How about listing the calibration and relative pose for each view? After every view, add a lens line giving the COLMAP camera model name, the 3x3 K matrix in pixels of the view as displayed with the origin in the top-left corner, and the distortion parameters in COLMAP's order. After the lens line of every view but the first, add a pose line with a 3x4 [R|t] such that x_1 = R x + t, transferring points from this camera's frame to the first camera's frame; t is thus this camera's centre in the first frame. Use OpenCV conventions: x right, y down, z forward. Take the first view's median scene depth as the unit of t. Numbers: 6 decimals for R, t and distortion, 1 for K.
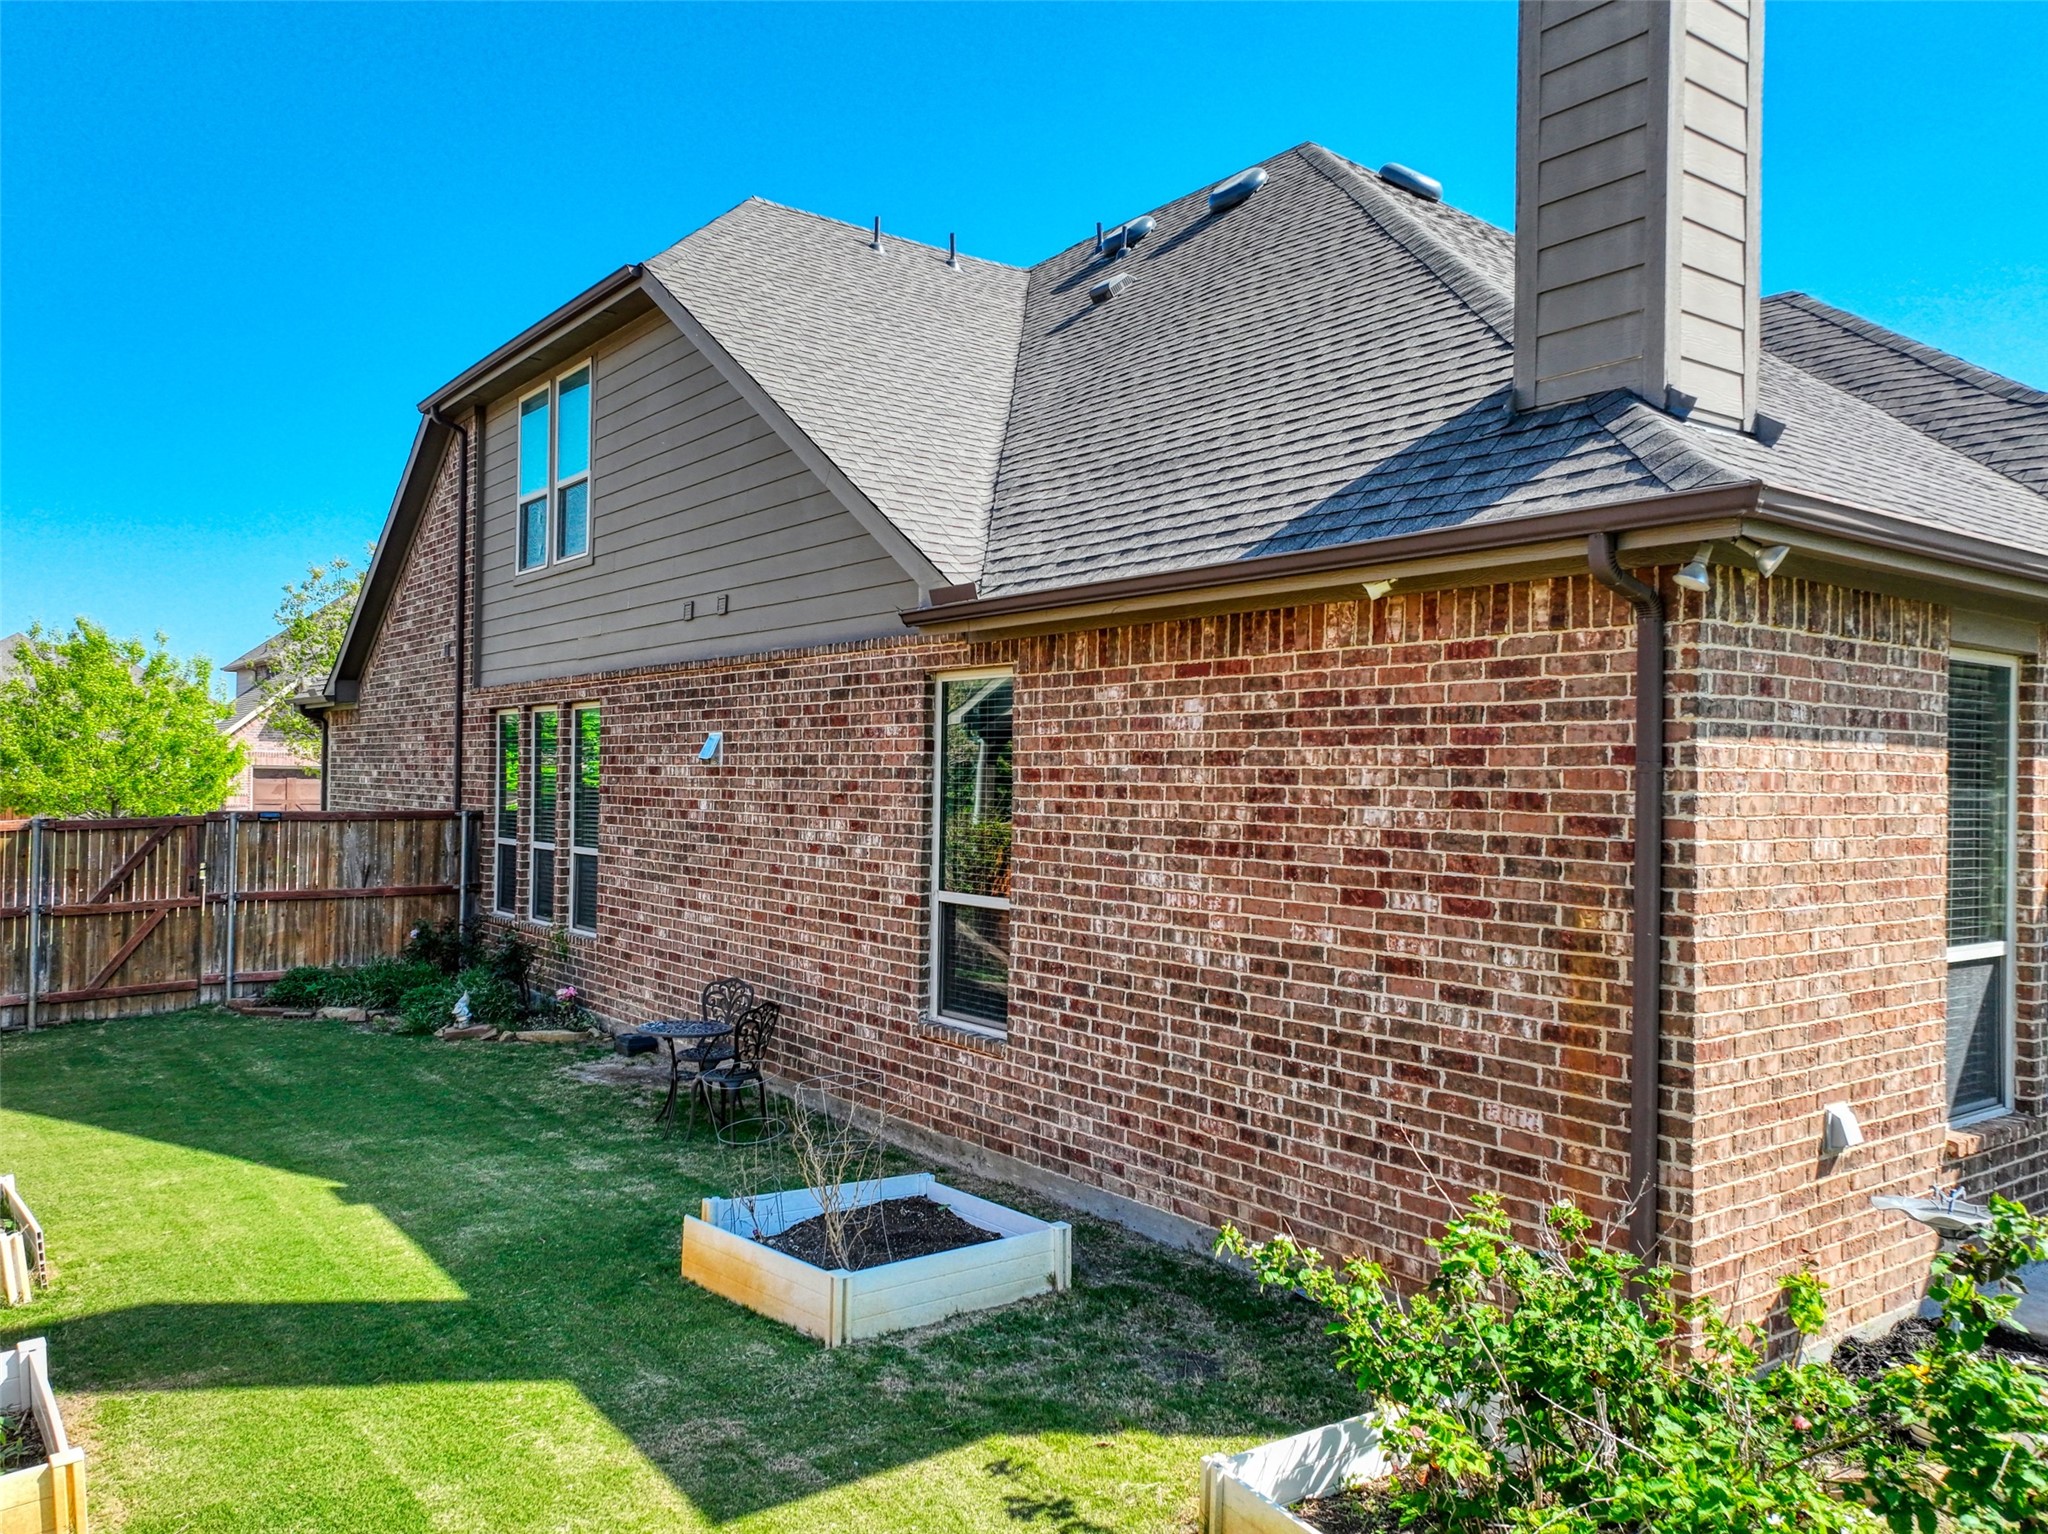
lens RADIAL K [[1510.8, 0, 1024.0], [0, 1510.8, 767.0], [0, 0, 1]] dist [0.008917, -0.005806]
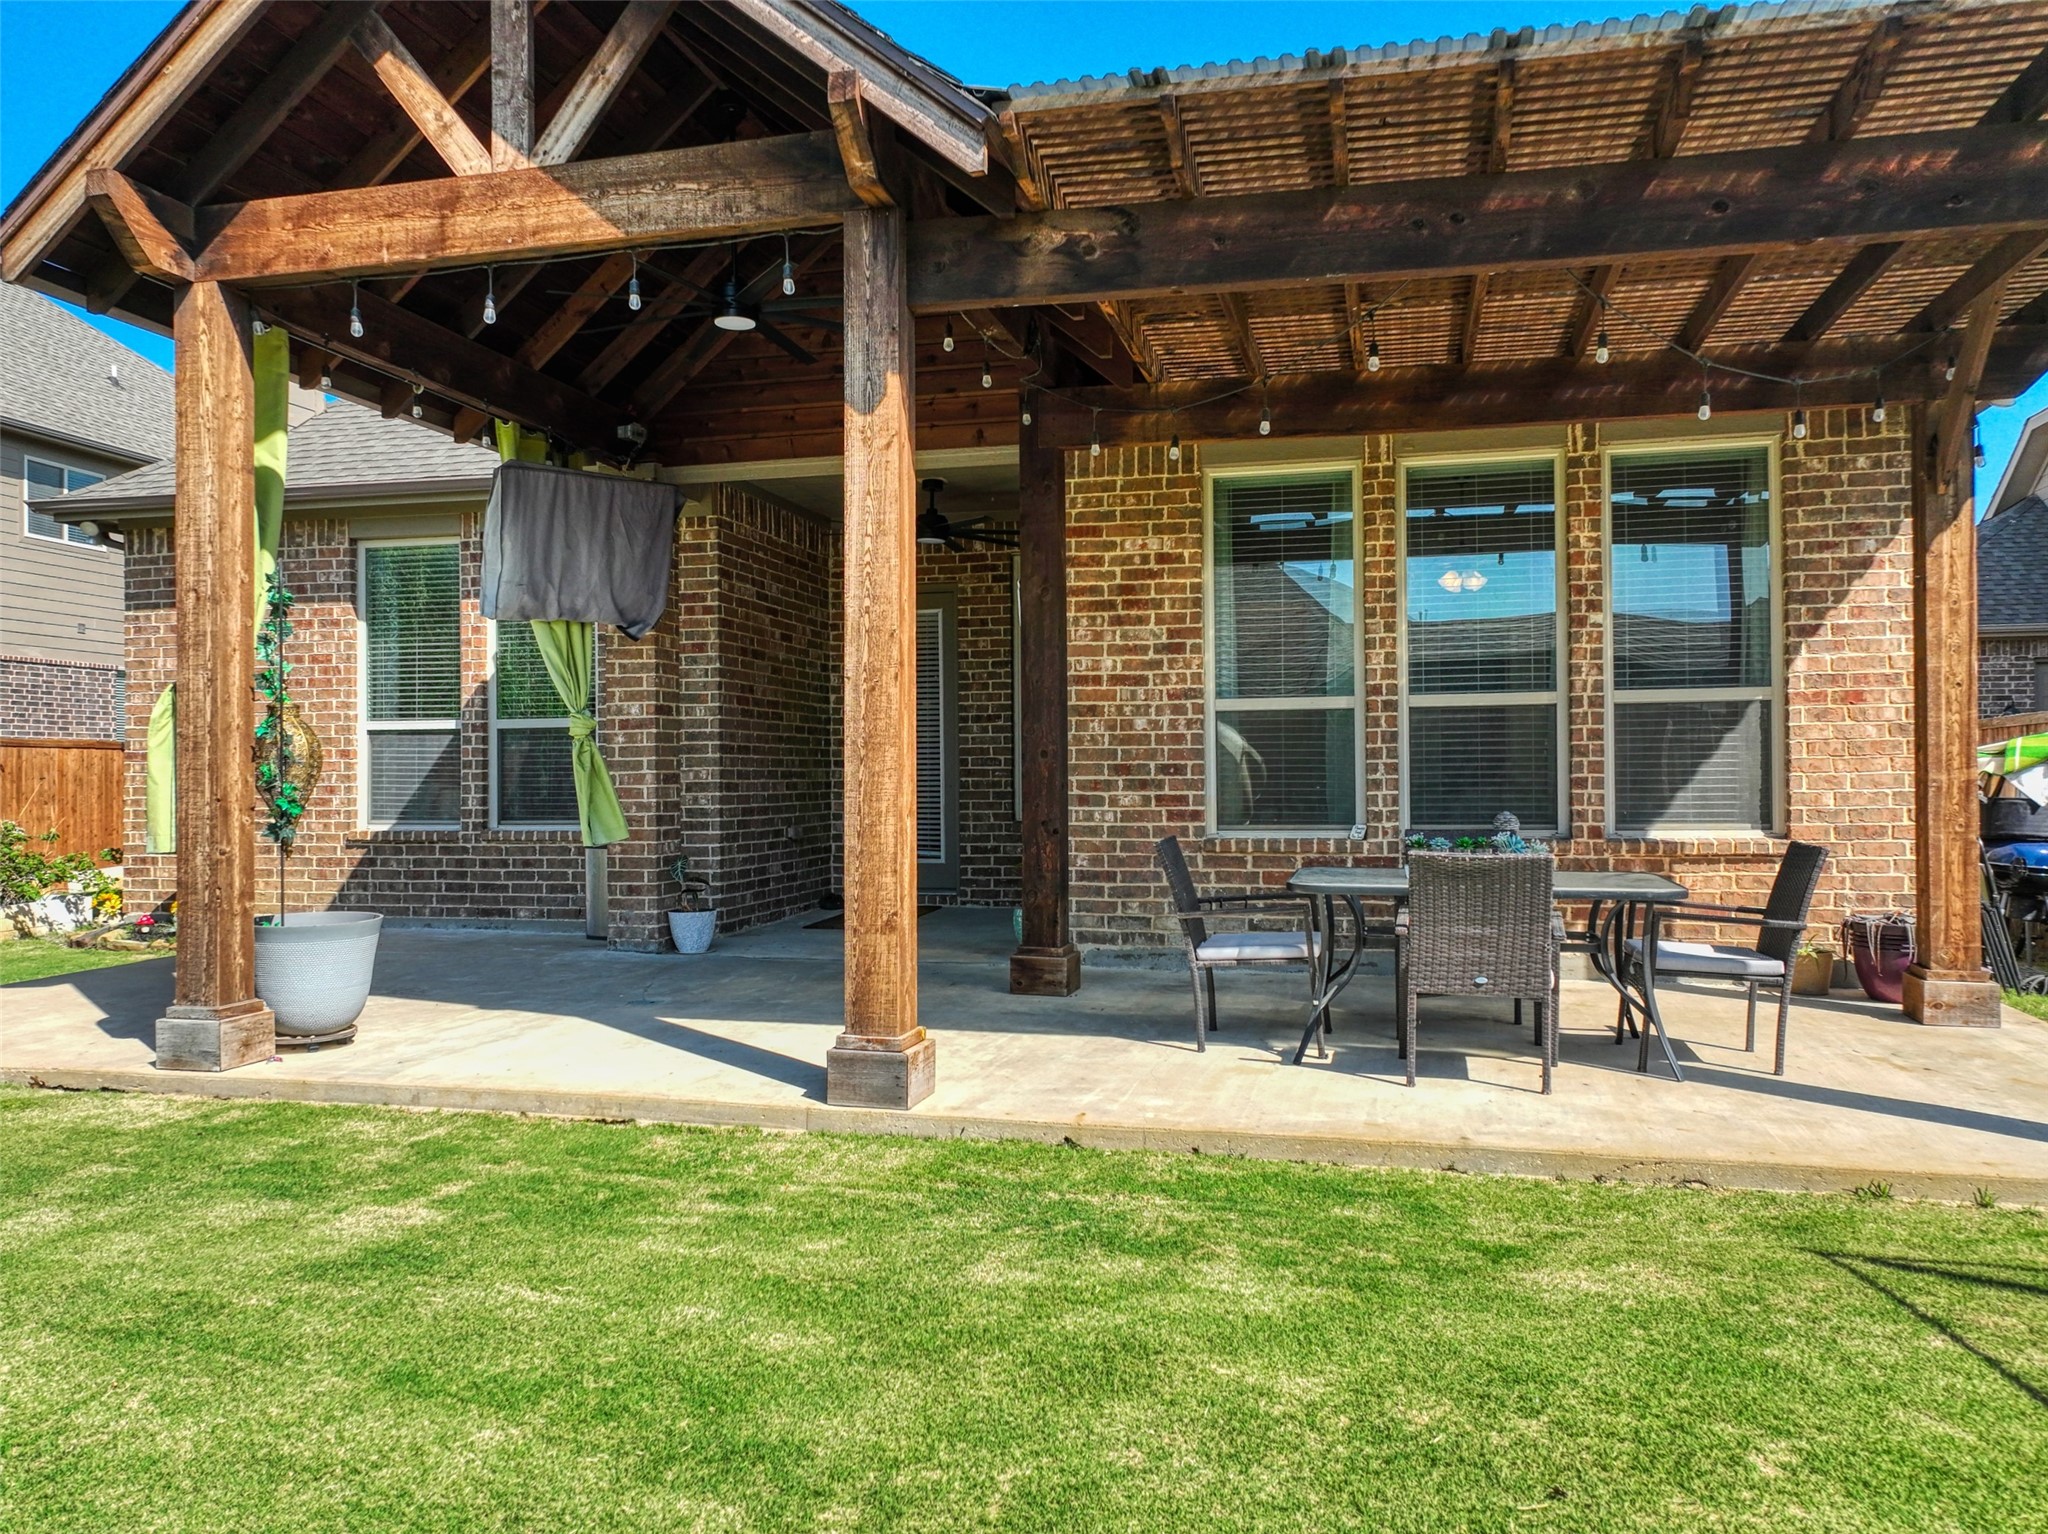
lens RADIAL K [[1510.8, 0, 1024.0], [0, 1510.8, 767.0], [0, 0, 1]] dist [0.008917, -0.005806]
pose [[0.638177, -0.021691, -0.769584, 2.423940], [0.021647, 0.999713, -0.010226, 0.210002], [0.769585, -0.010134, 0.638464, 0.497457]]
